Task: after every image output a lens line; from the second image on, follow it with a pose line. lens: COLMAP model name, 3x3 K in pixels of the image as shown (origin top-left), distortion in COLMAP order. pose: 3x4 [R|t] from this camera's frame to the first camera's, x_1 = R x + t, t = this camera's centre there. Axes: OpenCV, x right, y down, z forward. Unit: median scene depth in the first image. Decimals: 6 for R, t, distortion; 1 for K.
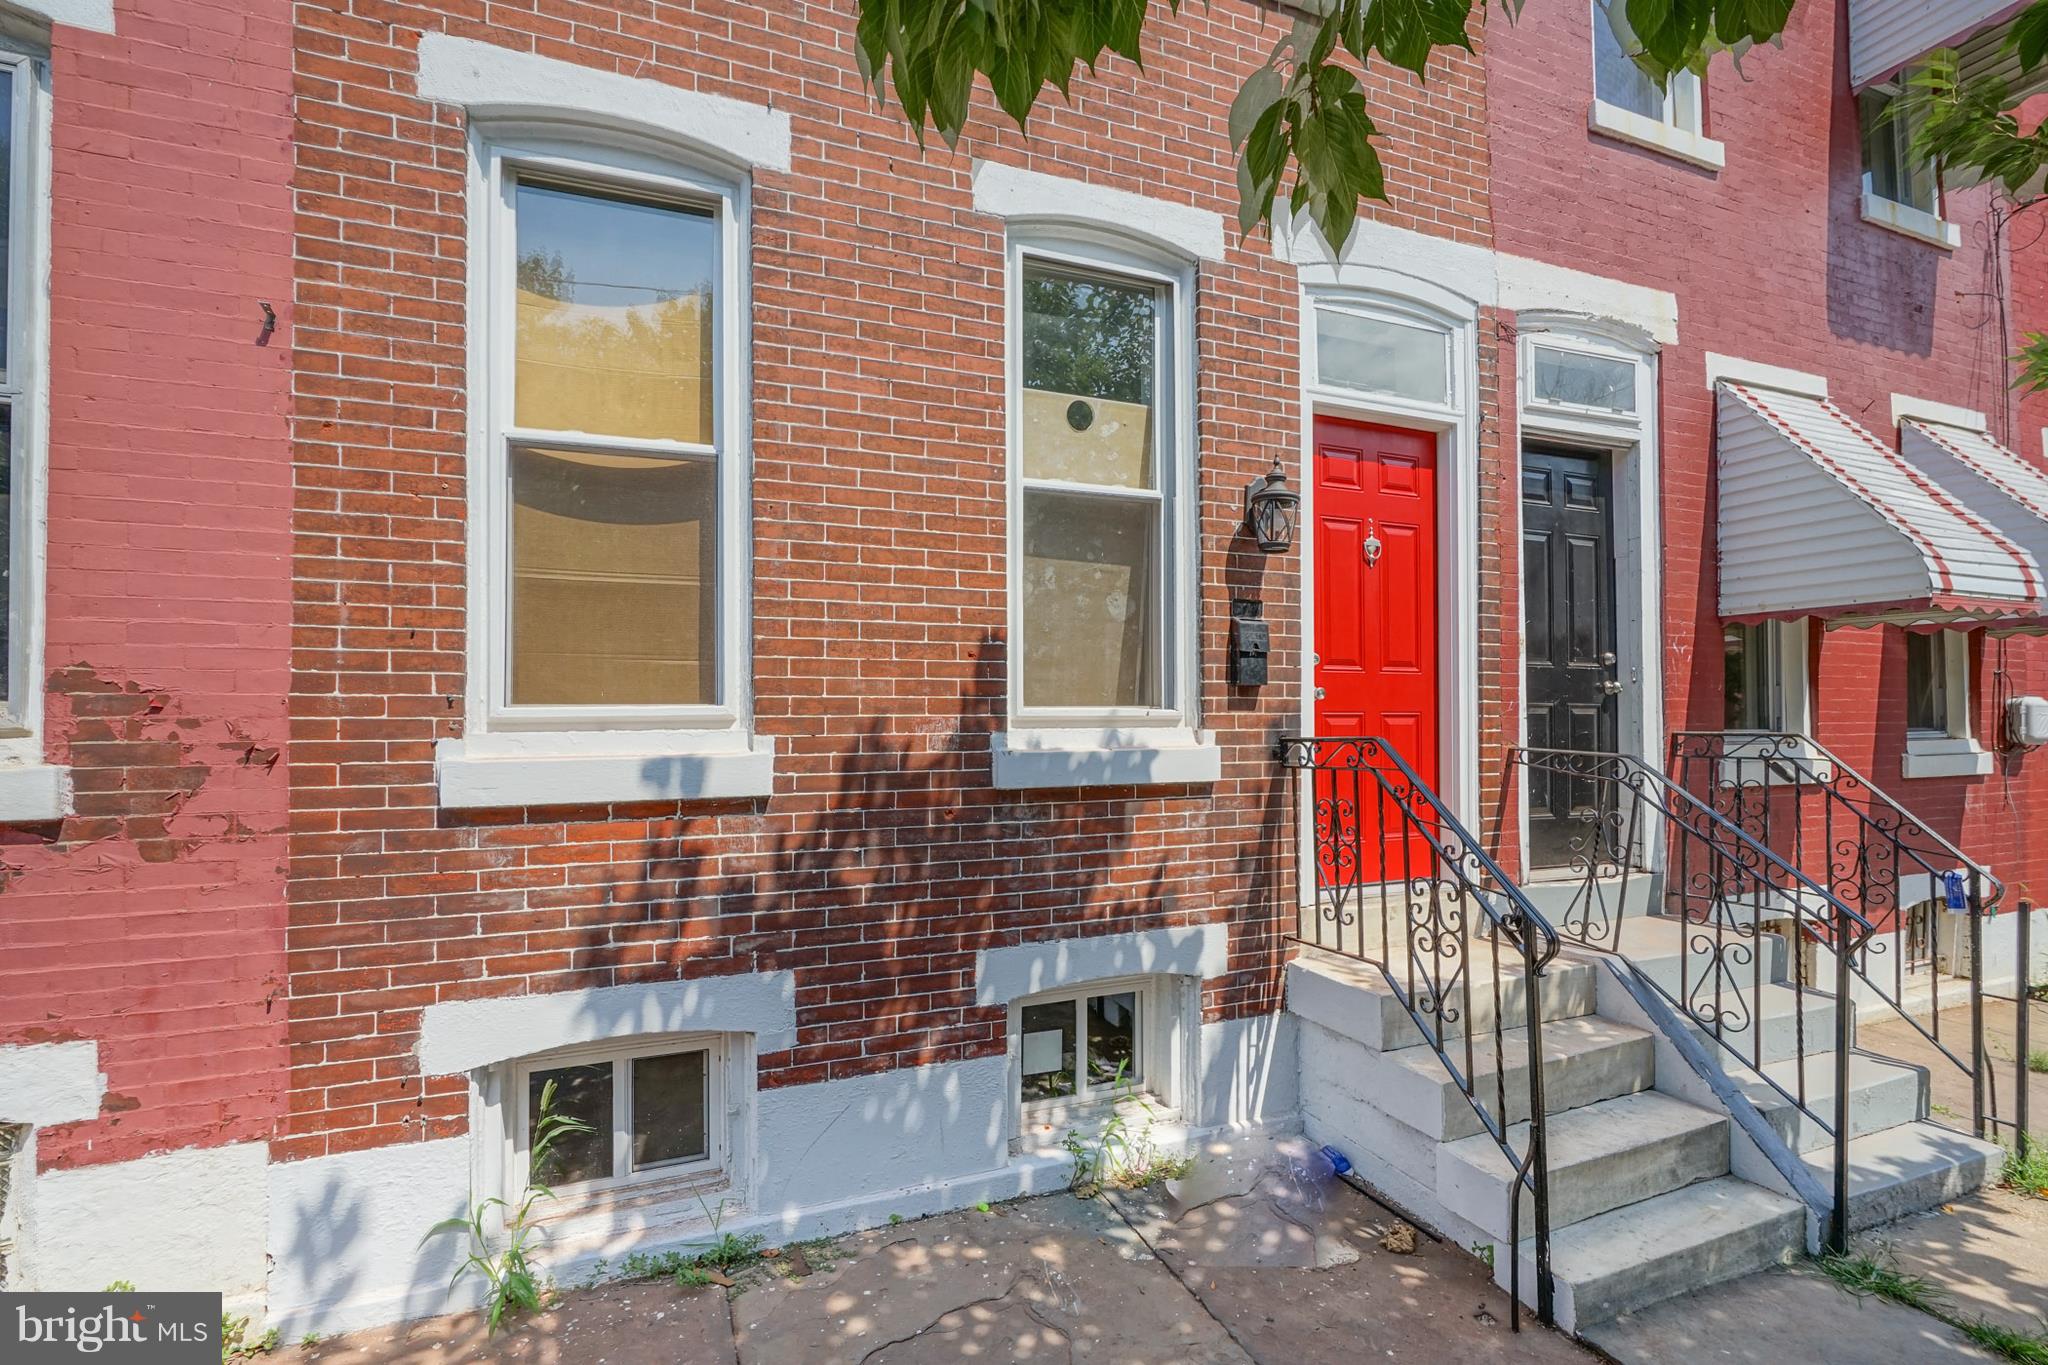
lens RADIAL K [[936.2, 0, 1024.4], [0, 936.2, 715.5], [0, 0, 1]] dist [-0.002076, 0.000034]
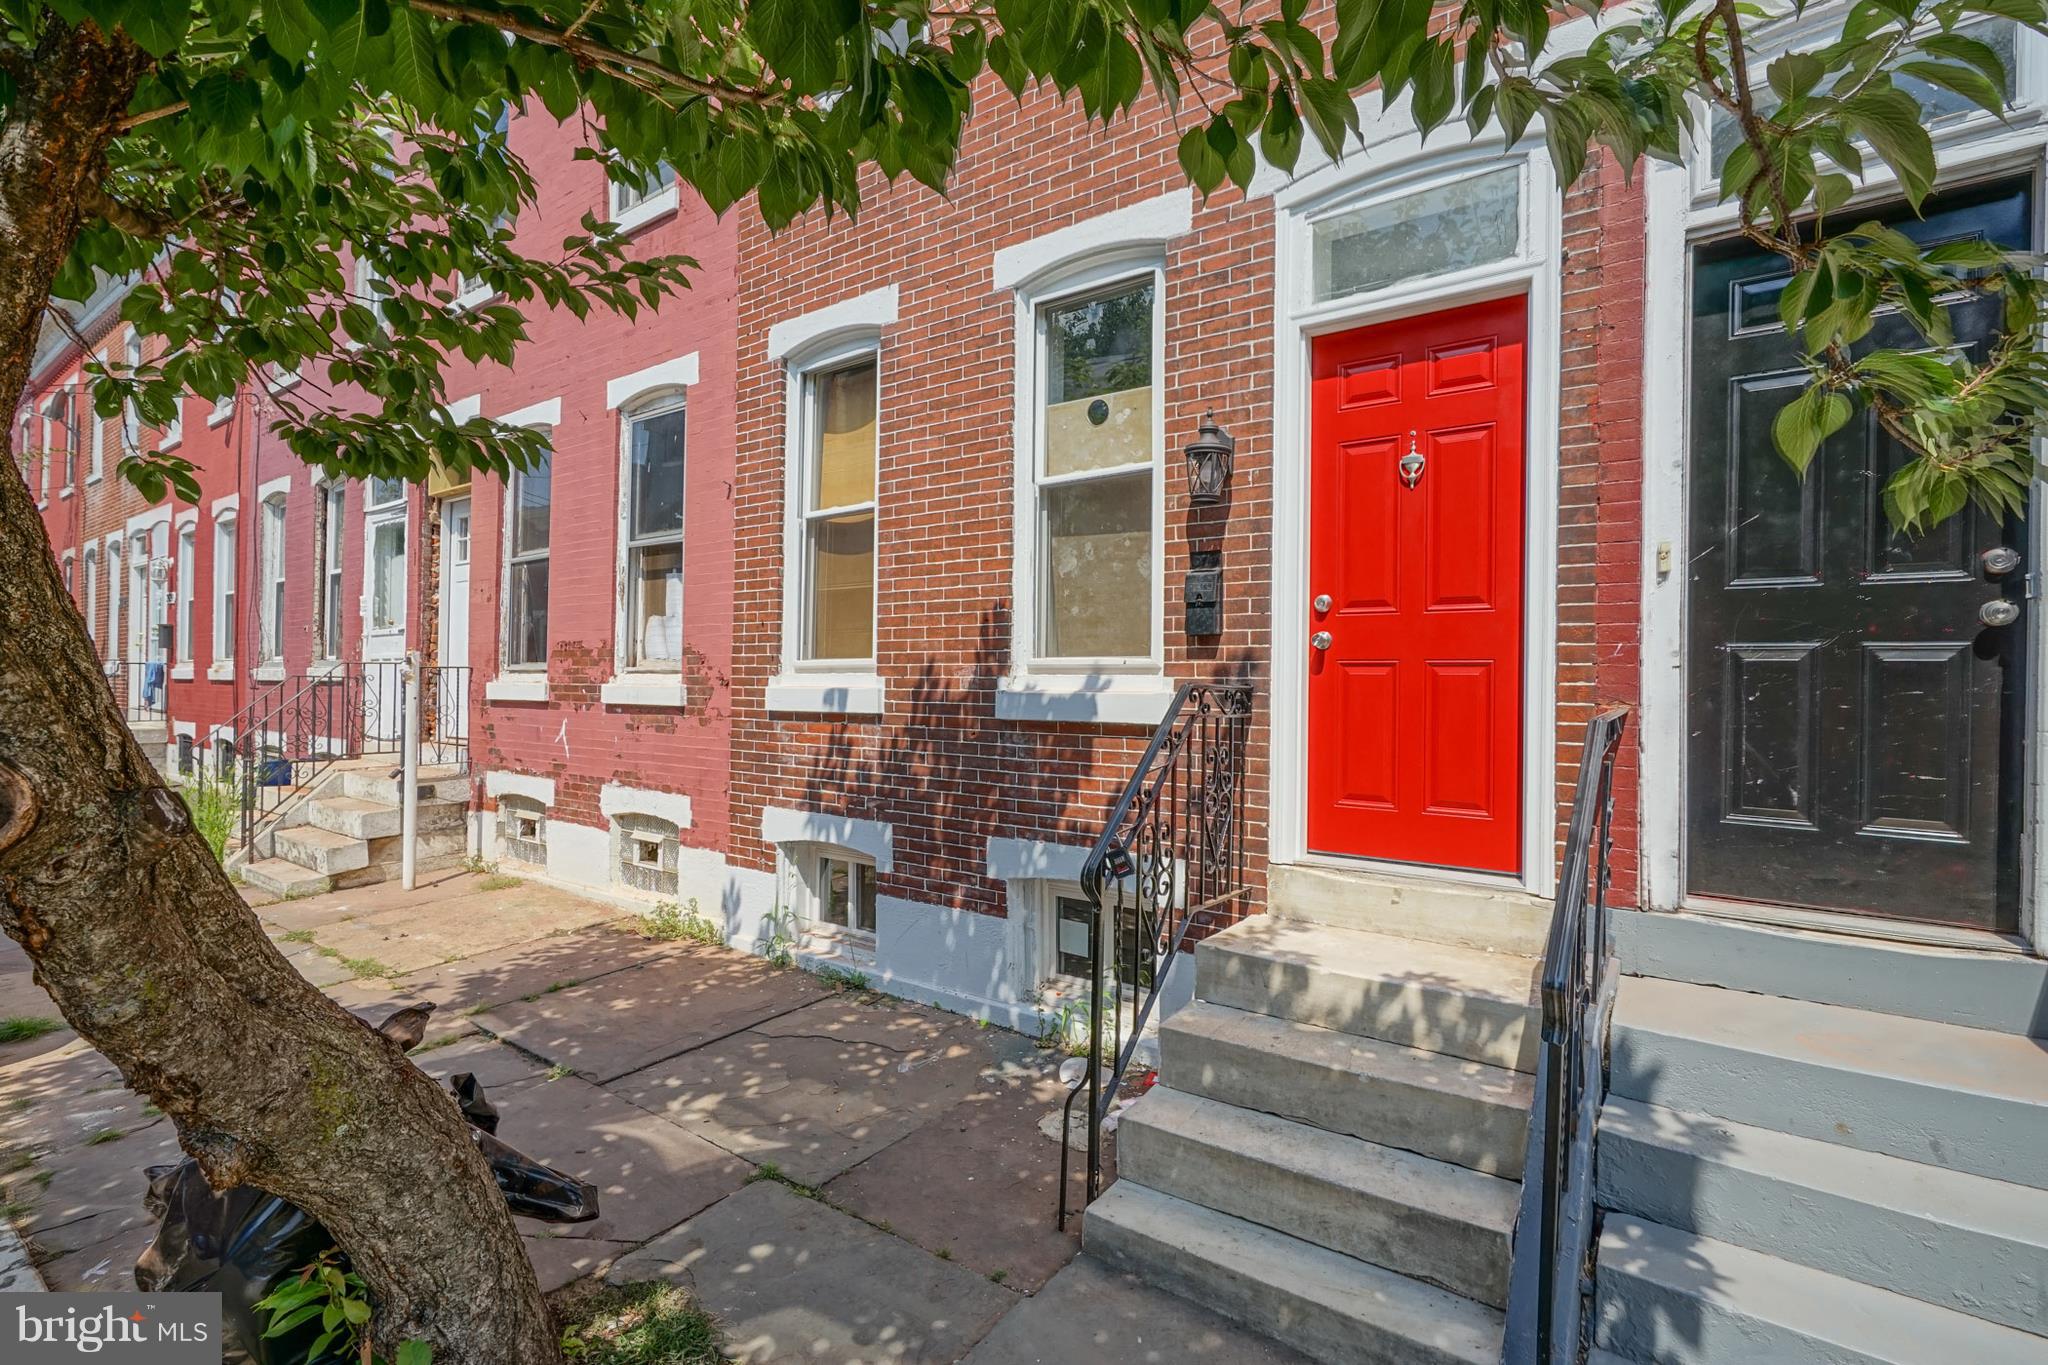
lens RADIAL K [[941.7, 0, 1008.7], [0, 941.7, 683.1], [0, 0, 1]] dist [-0.005056, 0.000169]
pose [[0.522830, 0.011922, -0.852354, 1.157764], [-0.005132, 0.999928, 0.010838, 0.012737], [0.852421, -0.001292, 0.522854, 0.313967]]
